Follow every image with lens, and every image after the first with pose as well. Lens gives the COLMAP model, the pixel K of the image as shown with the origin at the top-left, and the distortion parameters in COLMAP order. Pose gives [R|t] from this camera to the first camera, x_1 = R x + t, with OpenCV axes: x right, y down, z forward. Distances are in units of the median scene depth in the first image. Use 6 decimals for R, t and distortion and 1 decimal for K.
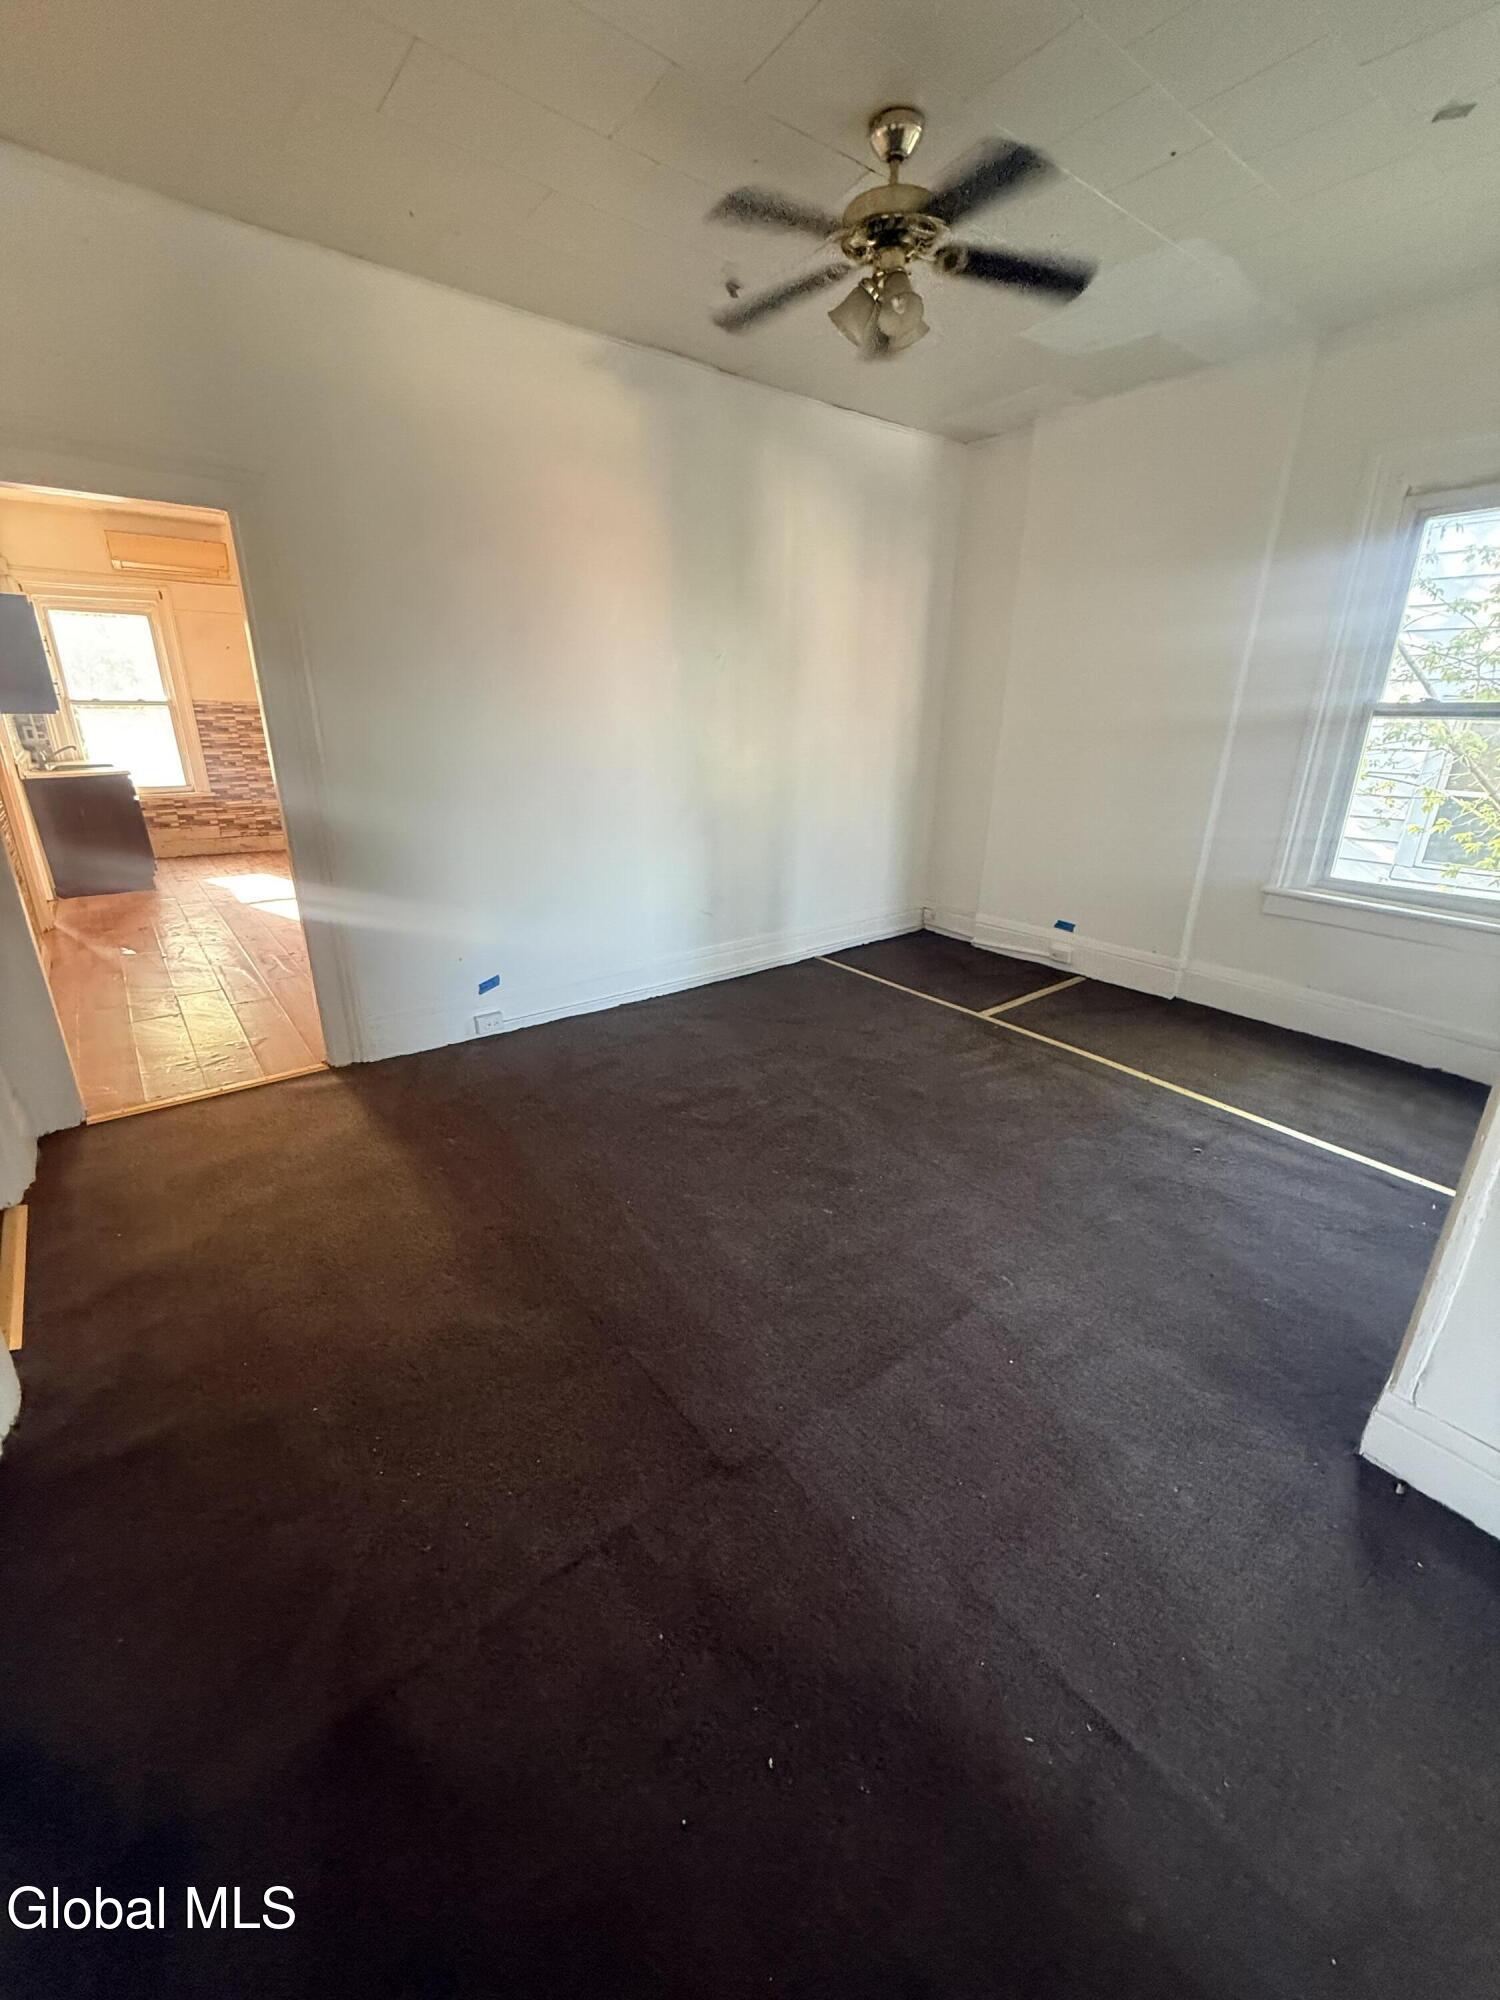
lens RADIAL K [[801.9, 0, 746.1], [0, 801.9, 997.6], [0, 0, 1]] dist [-0.001683, -0.000267]
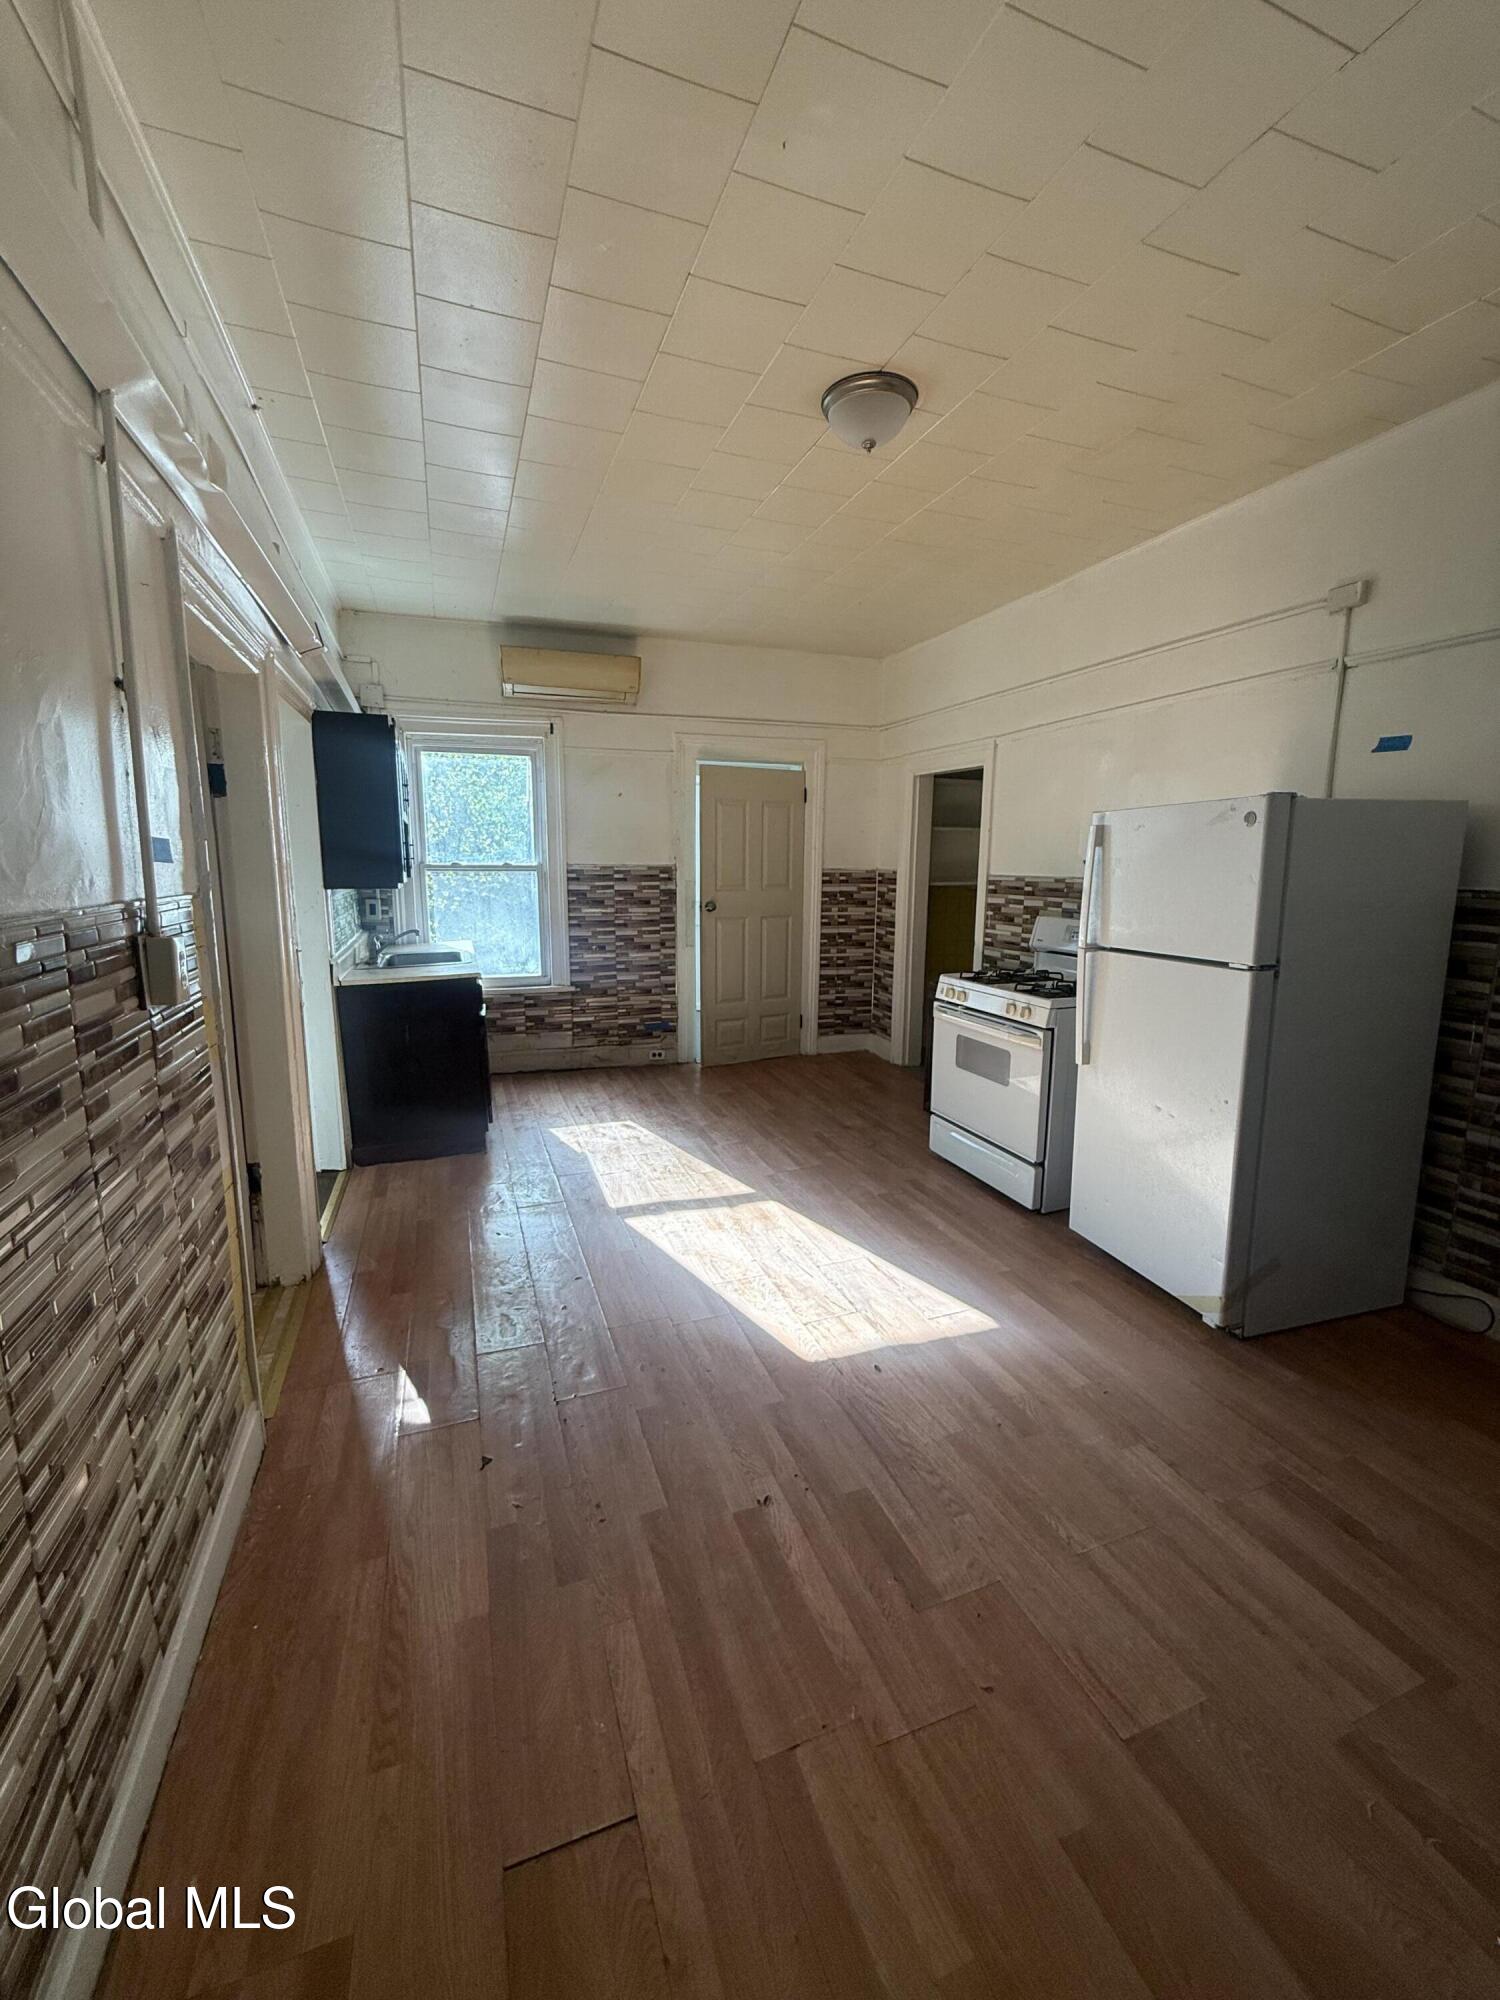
lens RADIAL K [[801.9, 0, 749.9], [0, 801.9, 994.3], [0, 0, 1]] dist [-0.001683, -0.000267]
pose [[0.951213, 0.051512, -0.304204, -0.300631], [-0.102990, 0.982424, -0.155682, -0.156455], [0.290838, 0.179417, 0.939799, 0.378579]]
